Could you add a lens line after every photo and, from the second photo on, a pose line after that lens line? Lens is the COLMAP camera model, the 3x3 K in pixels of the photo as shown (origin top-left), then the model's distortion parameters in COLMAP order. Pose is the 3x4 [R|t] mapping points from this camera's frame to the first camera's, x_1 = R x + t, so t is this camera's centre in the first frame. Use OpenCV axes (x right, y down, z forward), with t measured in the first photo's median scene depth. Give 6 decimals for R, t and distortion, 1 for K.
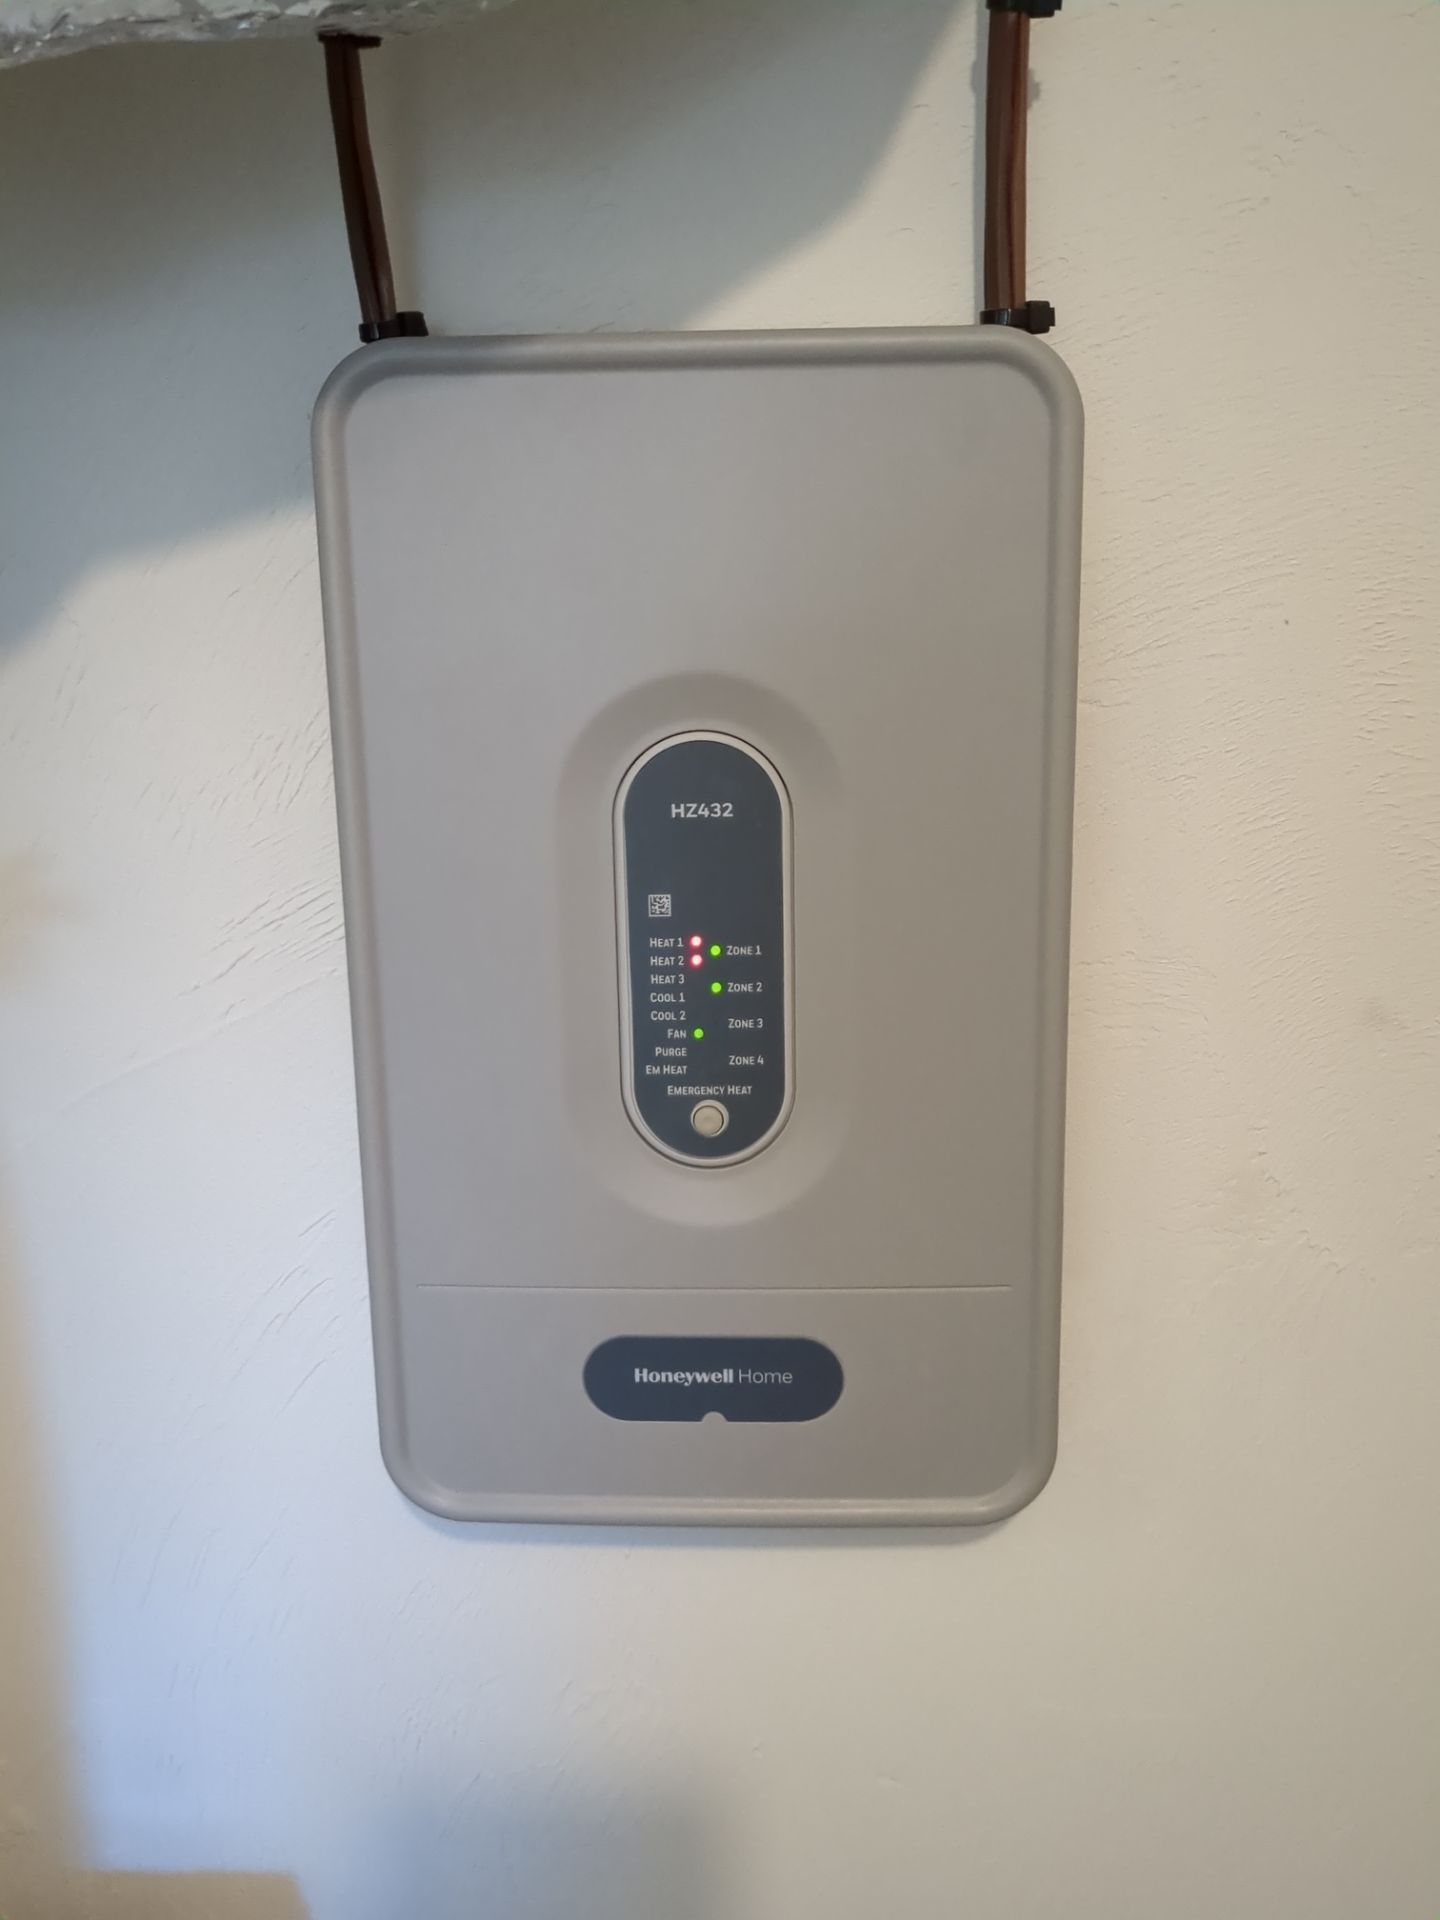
lens RADIAL K [[1783.0, 0, 720.0], [0, 1783.0, 960.0], [0, 0, 1]] dist [0.058732, -0.093422]
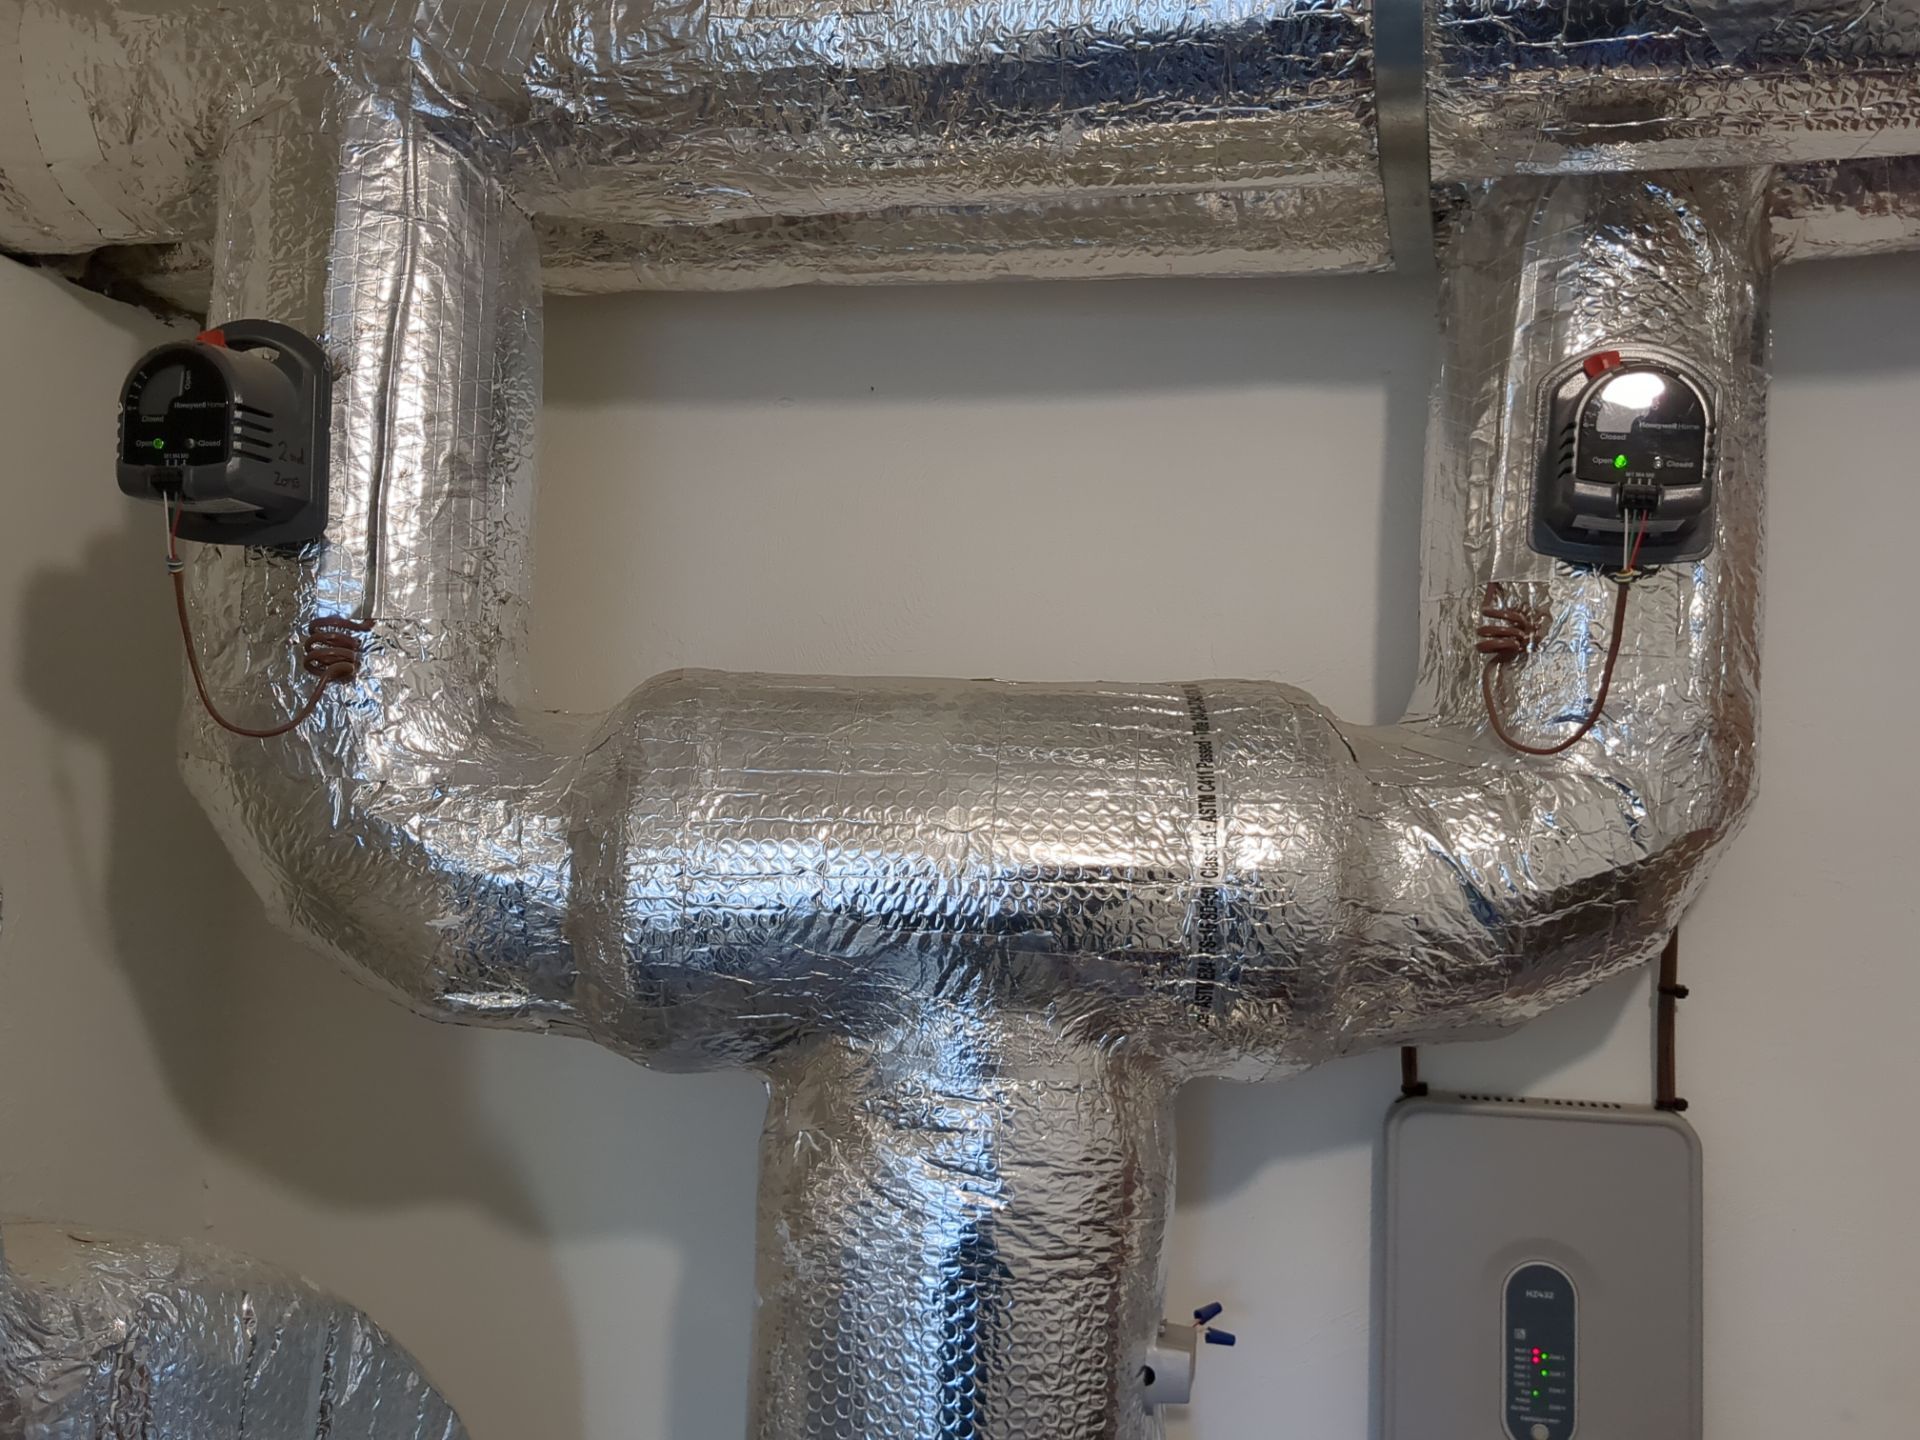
lens RADIAL K [[1783.0, 0, 960.0], [0, 1783.0, 720.0], [0, 0, 1]] dist [0.058732, -0.093422]
pose [[0.983969, 0.037017, -0.174453, -0.379197], [-0.087906, 0.951799, -0.293857, -0.039561], [0.155167, 0.304482, 0.939795, -1.609862]]
